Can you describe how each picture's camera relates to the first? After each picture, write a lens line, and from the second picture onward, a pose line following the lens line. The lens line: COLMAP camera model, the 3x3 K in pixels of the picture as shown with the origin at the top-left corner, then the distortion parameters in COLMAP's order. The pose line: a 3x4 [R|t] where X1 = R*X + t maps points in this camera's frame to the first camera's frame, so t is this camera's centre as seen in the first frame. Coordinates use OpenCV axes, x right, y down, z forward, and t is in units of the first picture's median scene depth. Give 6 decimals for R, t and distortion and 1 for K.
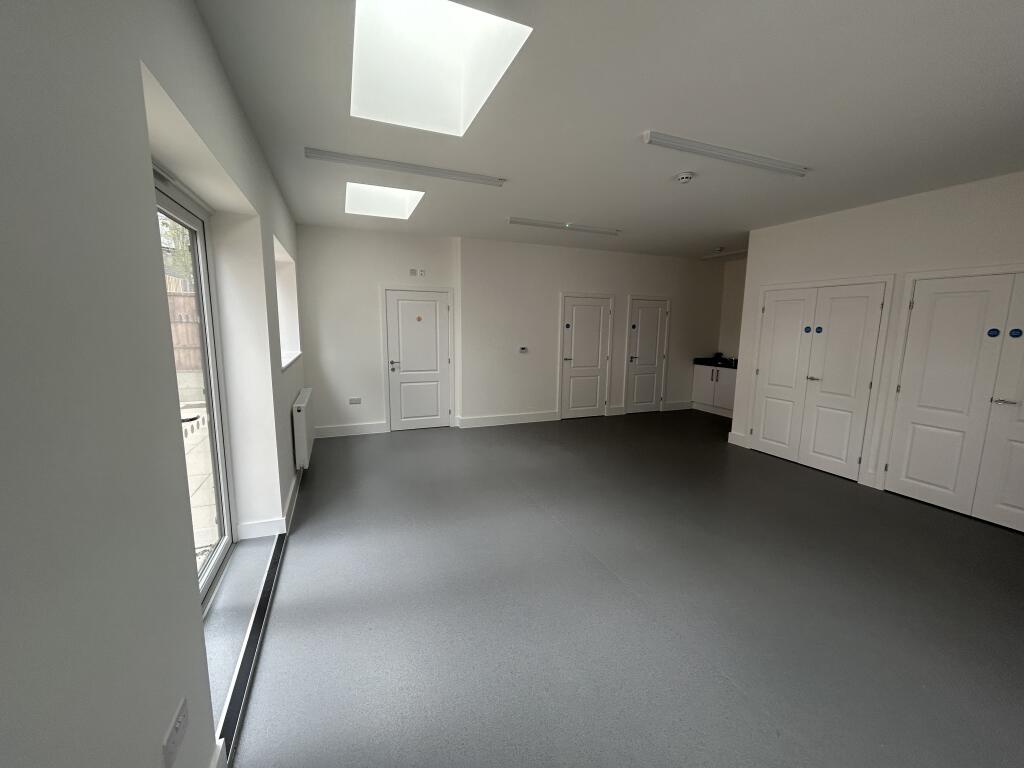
lens RADIAL K [[416.4, 0, 512.0], [0, 416.4, 384.0], [0, 0, 1]] dist [-0.001462, 0.000256]
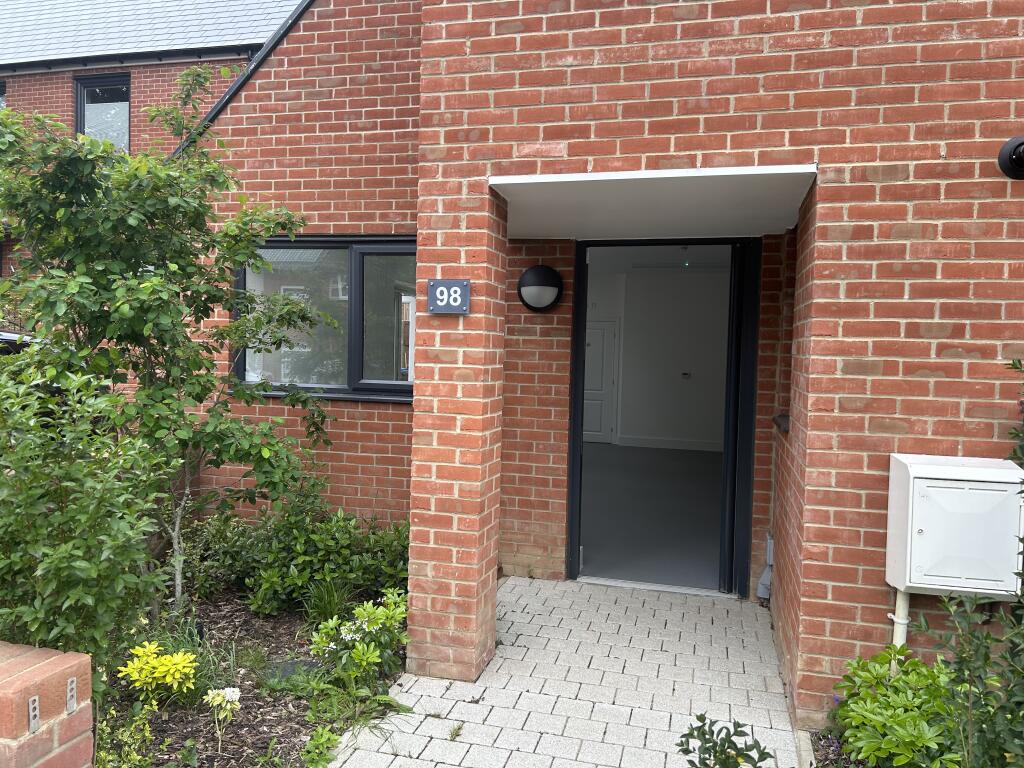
lens RADIAL K [[782.0, 0, 512.0], [0, 782.0, 384.0], [0, 0, 1]] dist [0.010270, -0.000891]
pose [[0.804999, 0.034070, -0.592297, 0.900048], [-0.104011, 0.990992, -0.084359, 0.157222], [0.584087, 0.129514, 0.801292, -0.849603]]
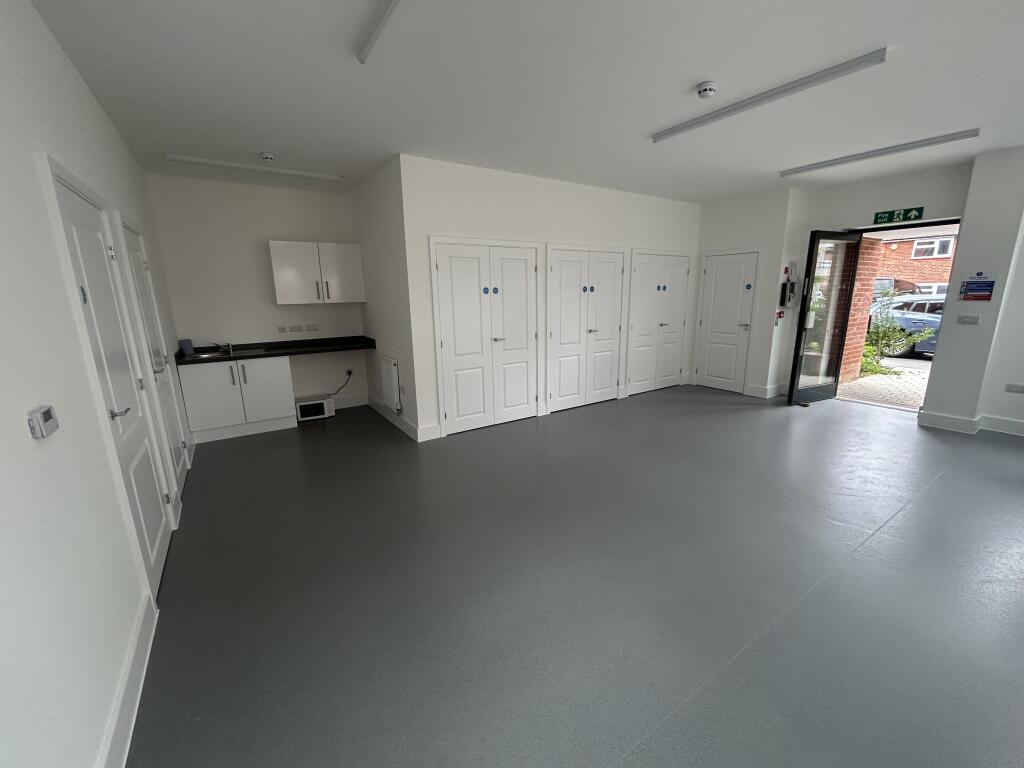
lens RADIAL K [[416.4, 0, 512.0], [0, 416.4, 384.0], [0, 0, 1]] dist [-0.001462, 0.000256]
pose [[-0.202541, -0.224393, 0.953218, -0.214973], [0.152050, 0.954382, 0.256975, -0.129532], [-0.967398, 0.196985, -0.159182, 0.903451]]
